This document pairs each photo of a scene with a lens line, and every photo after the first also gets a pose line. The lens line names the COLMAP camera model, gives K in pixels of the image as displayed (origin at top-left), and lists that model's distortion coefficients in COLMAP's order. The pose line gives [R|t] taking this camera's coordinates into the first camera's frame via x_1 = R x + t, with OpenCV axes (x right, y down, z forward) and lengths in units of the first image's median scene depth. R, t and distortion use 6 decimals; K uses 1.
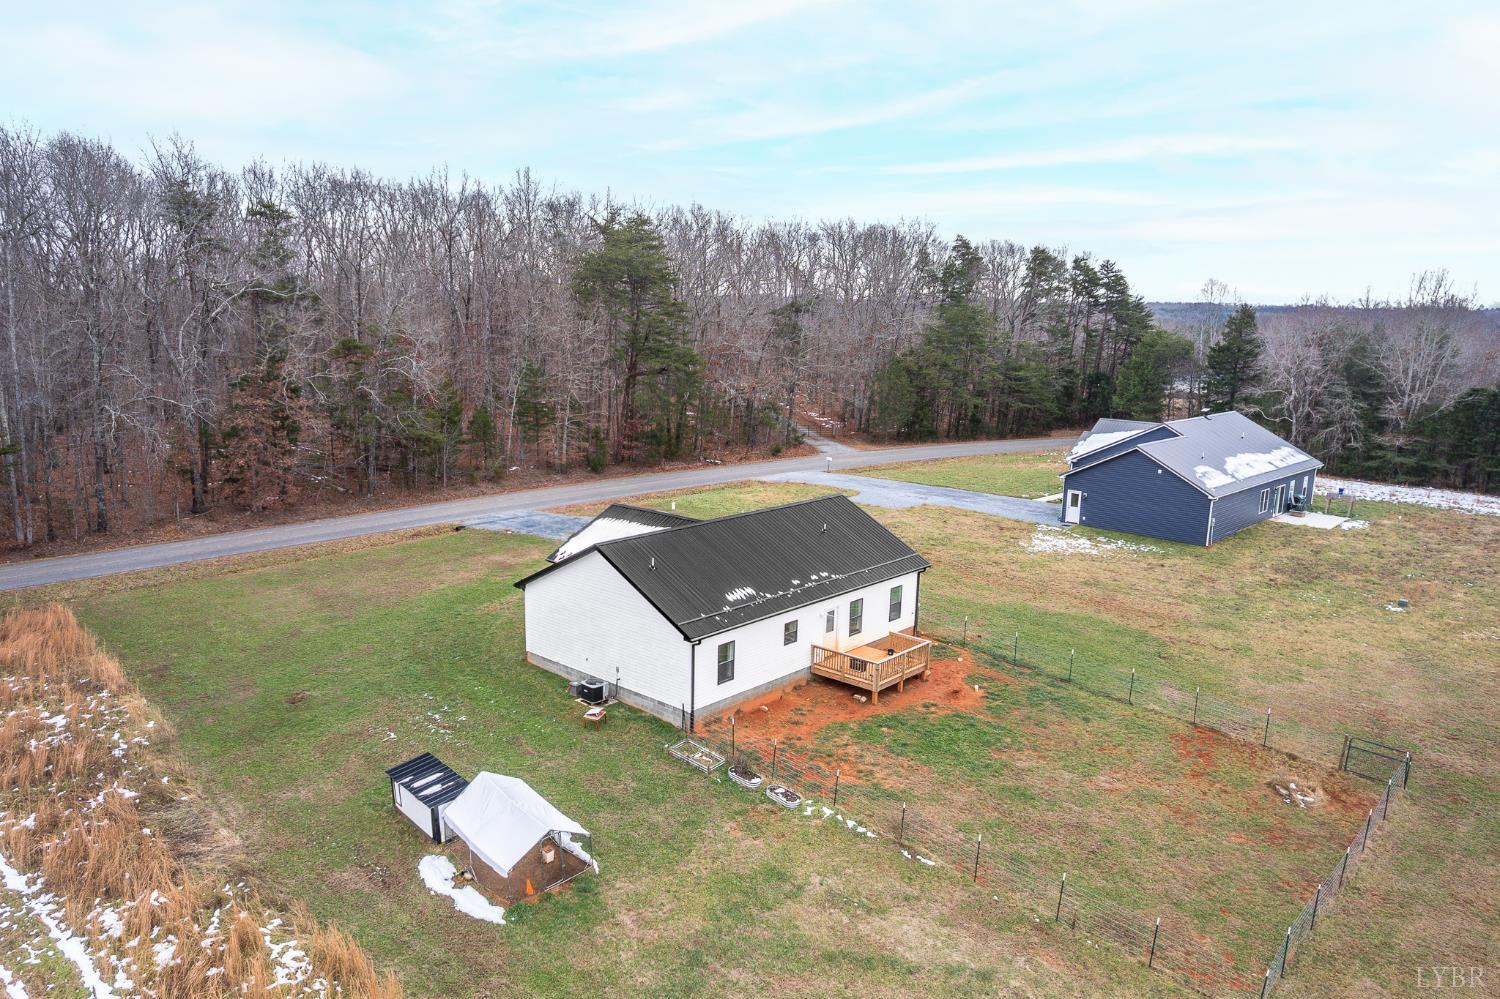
lens RADIAL K [[1092.0, 0, 750.0], [0, 1092.0, 499.5], [0, 0, 1]] dist [-0.034783, 0.010187]
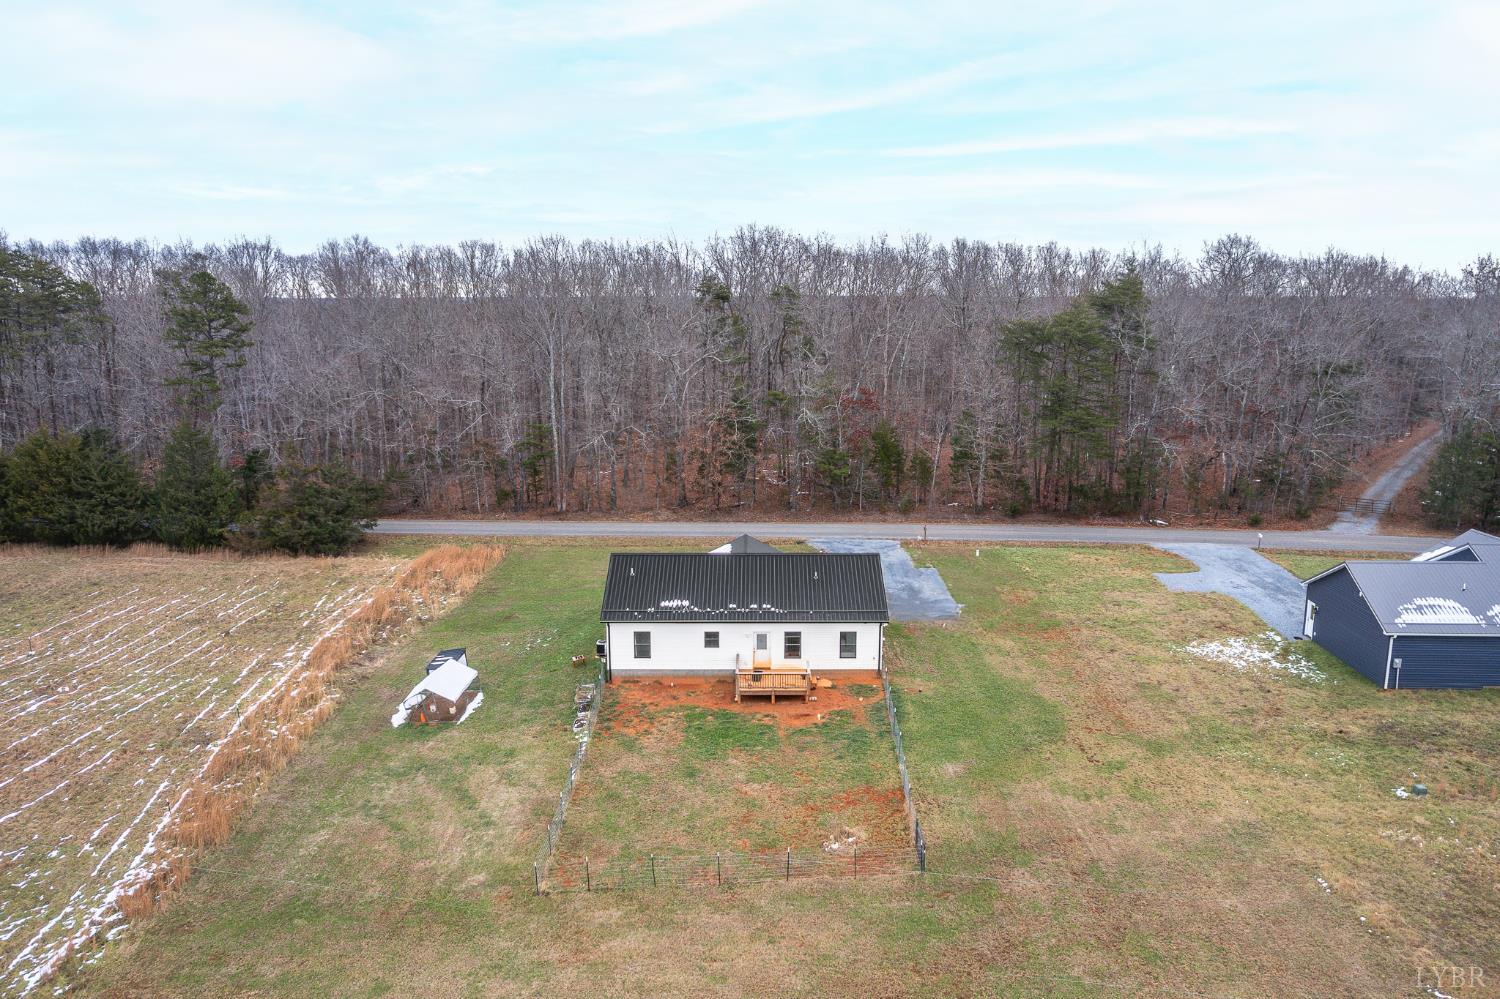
lens RADIAL K [[1164.6, 0, 750.0], [0, 1164.6, 499.5], [0, 0, 1]] dist [-0.034469, -0.004602]
pose [[0.661720, 0.116495, -0.740645, 1.140671], [-0.125165, 0.991157, 0.044071, -0.125059], [0.739230, 0.063540, 0.670449, 0.034412]]
